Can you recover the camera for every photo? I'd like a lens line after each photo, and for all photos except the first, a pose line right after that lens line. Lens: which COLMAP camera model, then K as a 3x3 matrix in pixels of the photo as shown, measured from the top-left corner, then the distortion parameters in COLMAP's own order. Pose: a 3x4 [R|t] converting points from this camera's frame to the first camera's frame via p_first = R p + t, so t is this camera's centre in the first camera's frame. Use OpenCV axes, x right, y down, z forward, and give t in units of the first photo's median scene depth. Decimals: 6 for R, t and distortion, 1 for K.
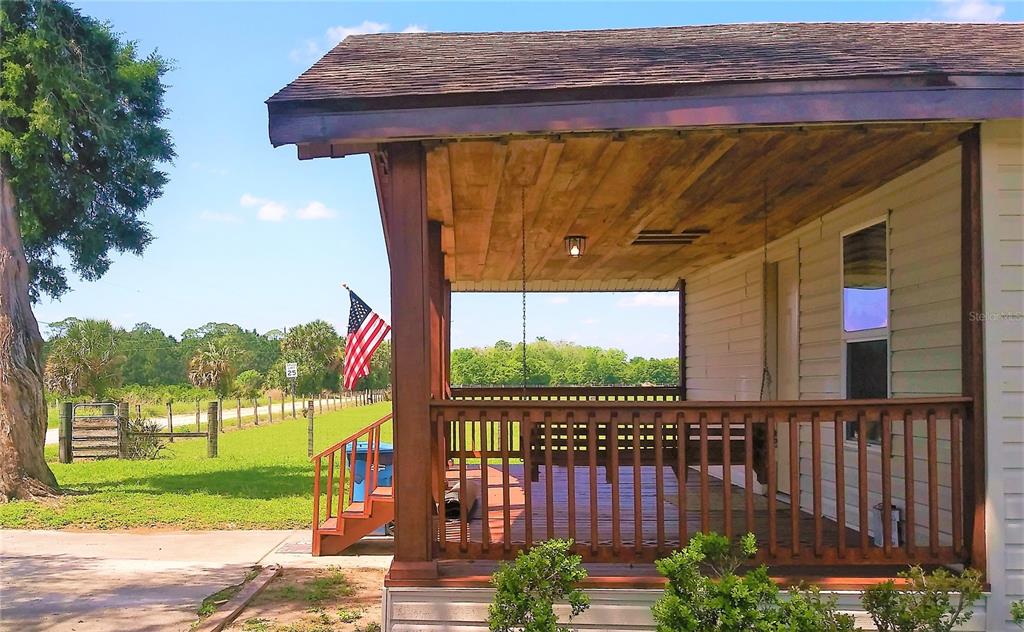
lens RADIAL K [[1074.5, 0, 511.6], [0, 1074.5, 319.7], [0, 0, 1]] dist [0.025326, 0.000000]
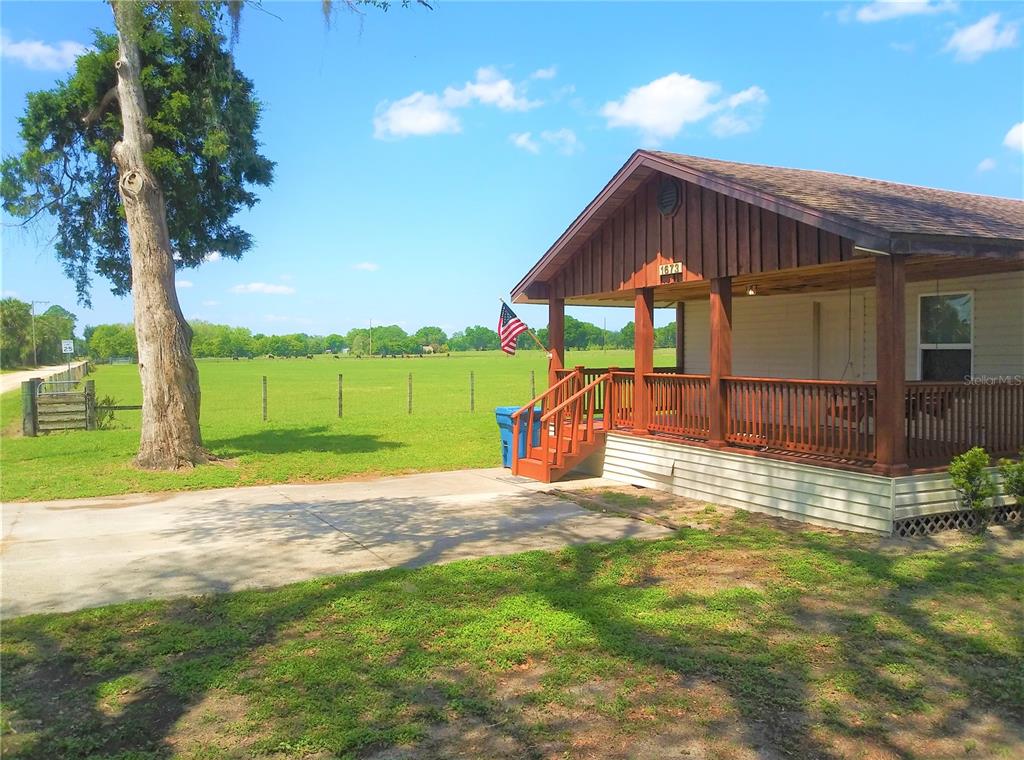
lens RADIAL K [[841.7, 0, 516.1], [0, 841.7, 371.2], [0, 0, 1]] dist [0.032222, -0.001226]
pose [[0.851615, -0.012122, 0.524028, -0.575961], [-0.031365, 0.996763, 0.074028, -0.016001], [-0.523229, -0.079480, 0.848478, 0.018435]]
